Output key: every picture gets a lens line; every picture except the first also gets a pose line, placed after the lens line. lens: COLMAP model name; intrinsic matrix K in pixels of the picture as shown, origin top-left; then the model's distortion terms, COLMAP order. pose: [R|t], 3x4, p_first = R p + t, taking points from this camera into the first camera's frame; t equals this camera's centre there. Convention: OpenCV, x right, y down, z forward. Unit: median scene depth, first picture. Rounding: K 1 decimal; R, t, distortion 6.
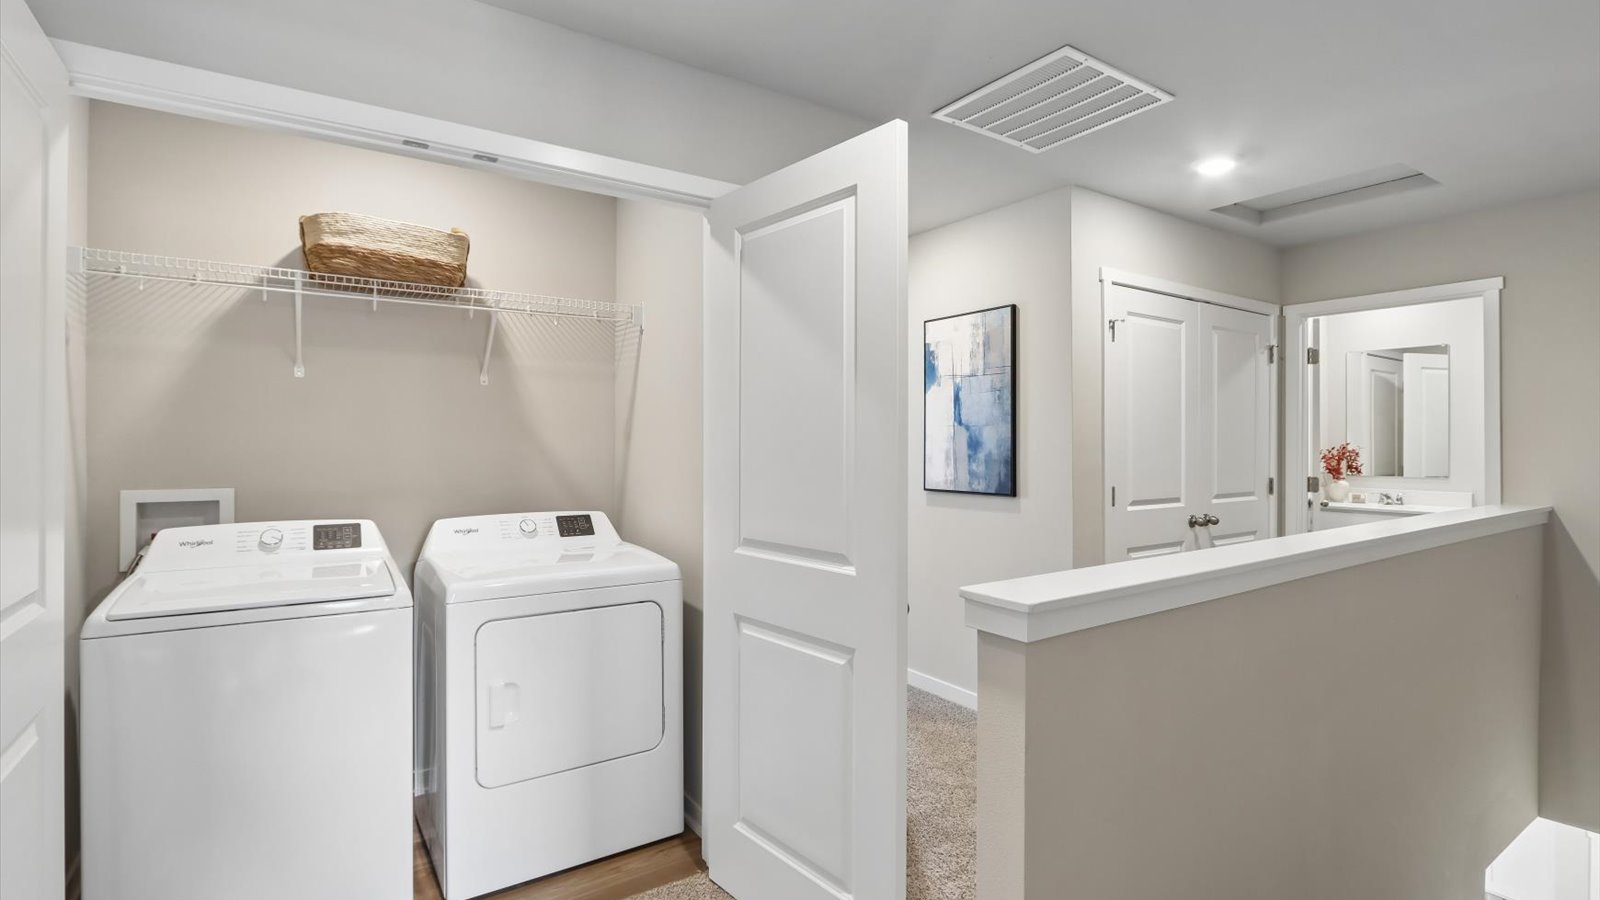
lens RADIAL K [[751.5, 0, 795.4], [0, 751.5, 449.7], [0, 0, 1]] dist [-0.013908, -0.000040]
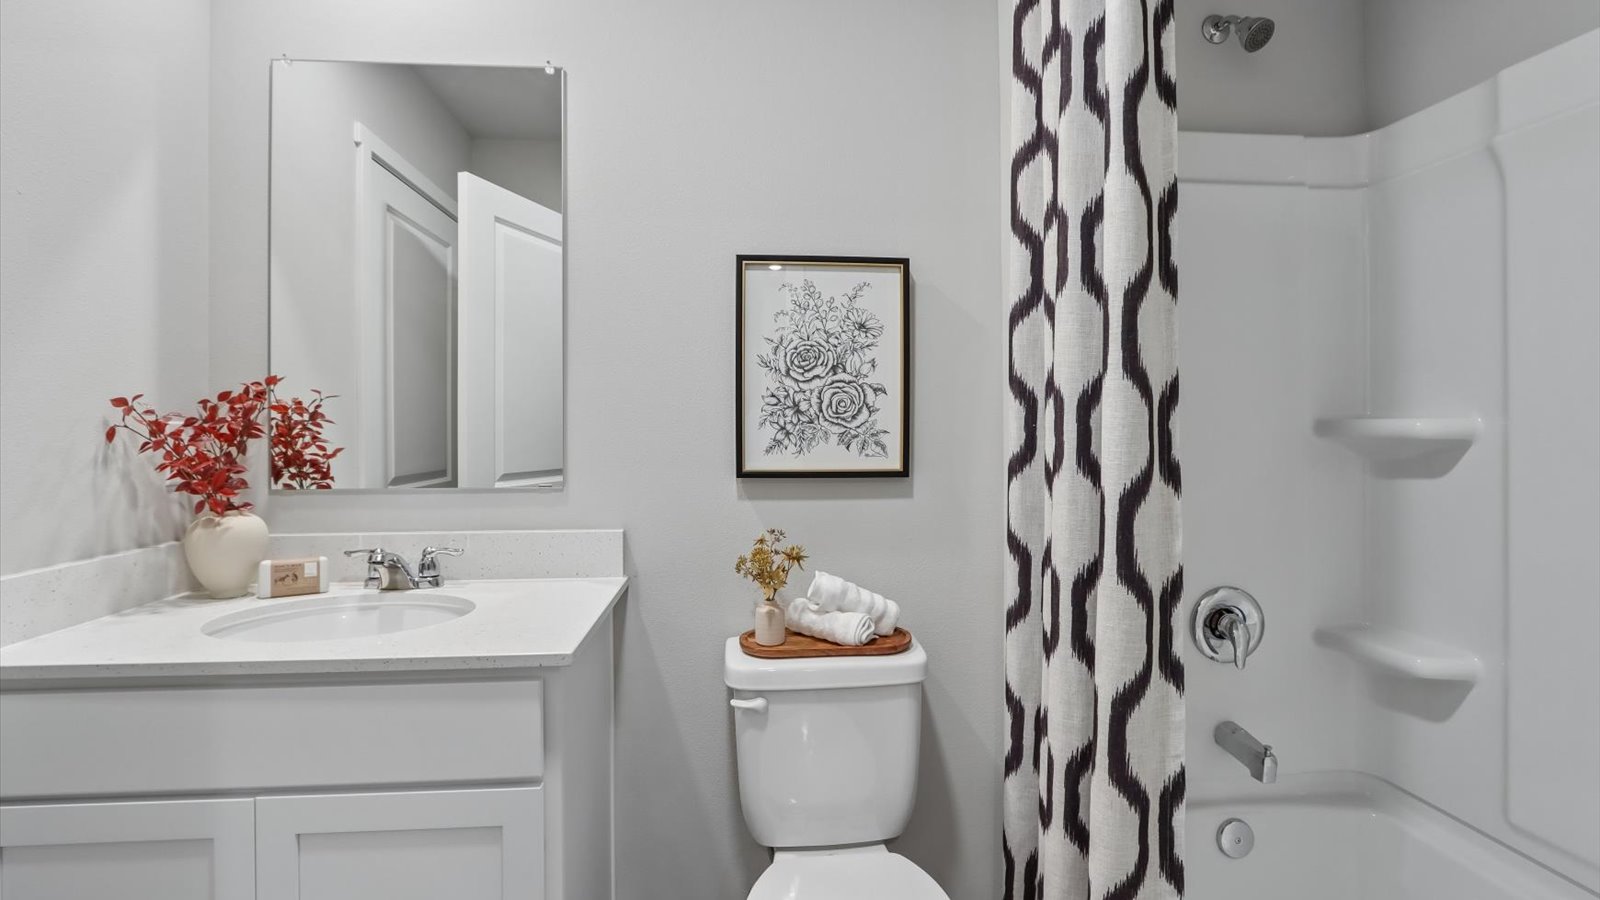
lens RADIAL K [[751.5, 0, 795.4], [0, 751.5, 449.7], [0, 0, 1]] dist [-0.013908, -0.000040]
pose [[0.485998, -0.010233, 0.873900, 0.590154], [0.006797, 0.999945, 0.007929, 0.017499], [-0.873934, 0.002087, 0.486041, 0.690820]]
